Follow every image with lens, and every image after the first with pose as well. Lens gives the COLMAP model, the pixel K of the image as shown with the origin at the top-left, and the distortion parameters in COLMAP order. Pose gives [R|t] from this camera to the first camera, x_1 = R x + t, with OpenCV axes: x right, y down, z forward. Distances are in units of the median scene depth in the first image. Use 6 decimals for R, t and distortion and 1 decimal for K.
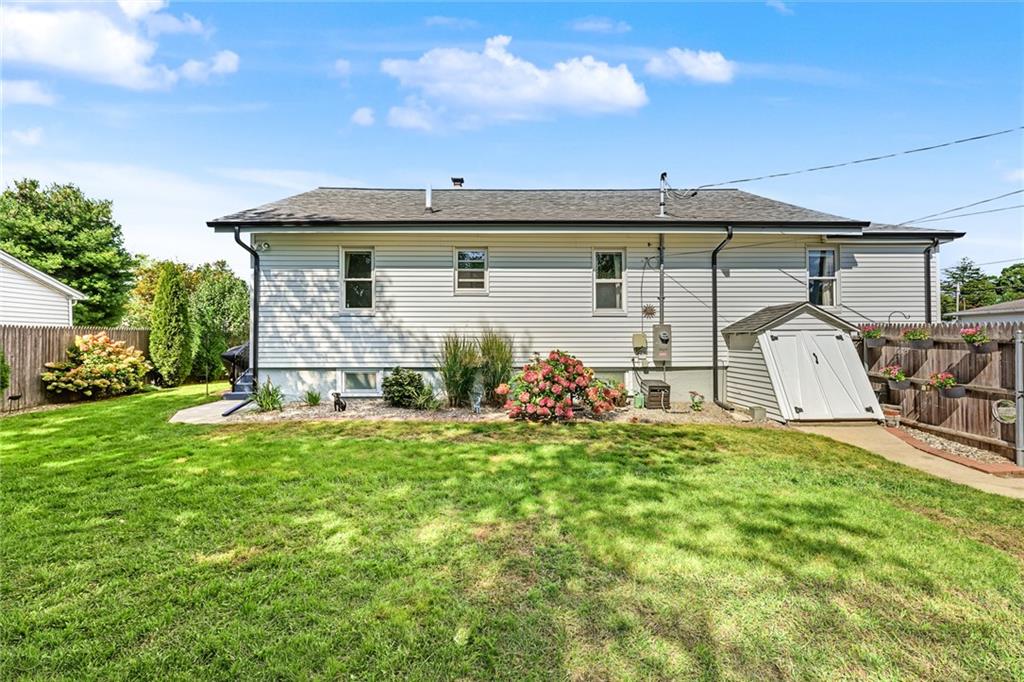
lens RADIAL K [[421.6, 0, 515.9], [0, 421.6, 333.8], [0, 0, 1]] dist [-0.001512, -0.000591]
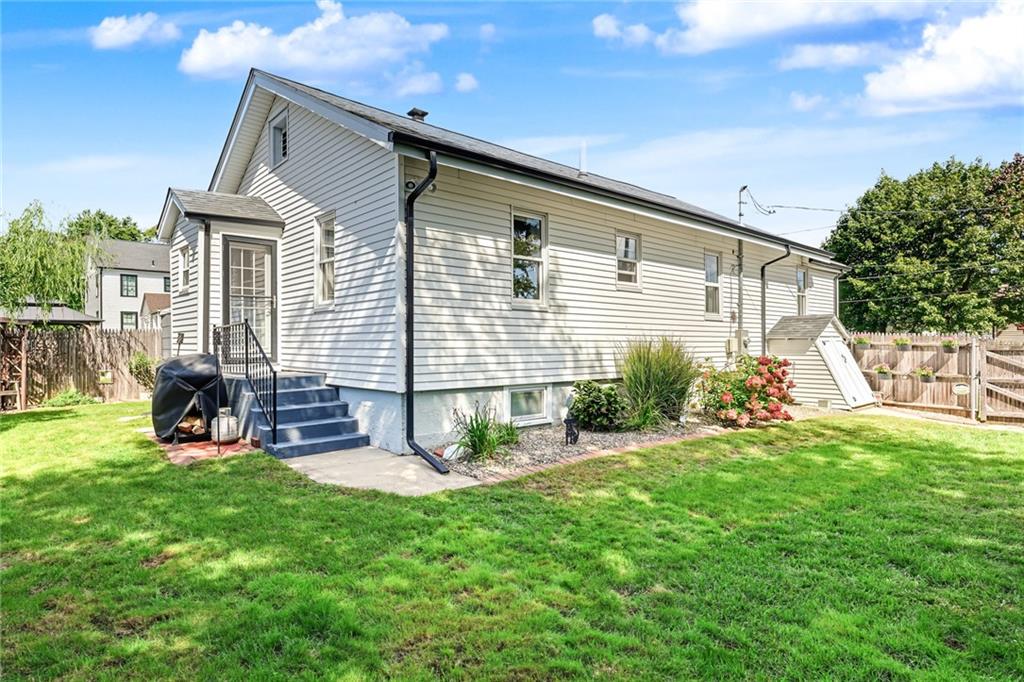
lens RADIAL K [[568.6, 0, 510.8], [0, 568.6, 344.0], [0, 0, 1]] dist [-0.019890, -0.000020]
pose [[0.760468, 0.001071, 0.649374, -0.999408], [-0.010532, 0.999887, 0.010685, 0.003972], [-0.649289, -0.014965, 0.760394, 0.299938]]
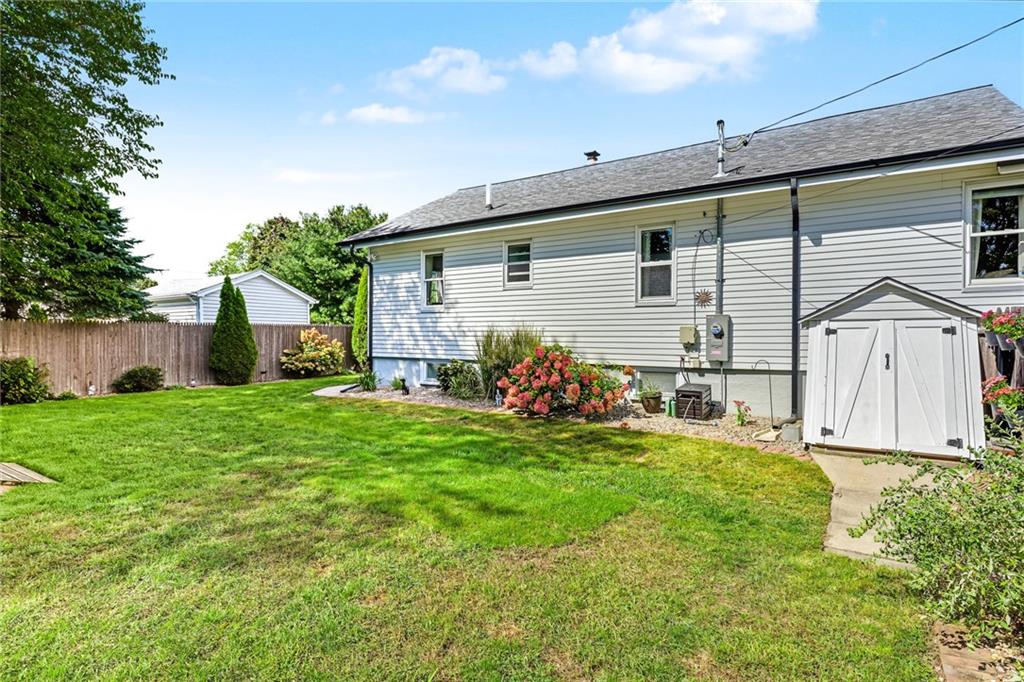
lens RADIAL K [[537.9, 0, 514.2], [0, 537.9, 339.1], [0, 0, 1]] dist [-0.000692, -0.000342]
pose [[0.817981, 0.006588, -0.575208, 0.610085], [0.005067, 0.999813, 0.018657, 0.002885], [0.575223, -0.018175, 0.817795, -0.039409]]
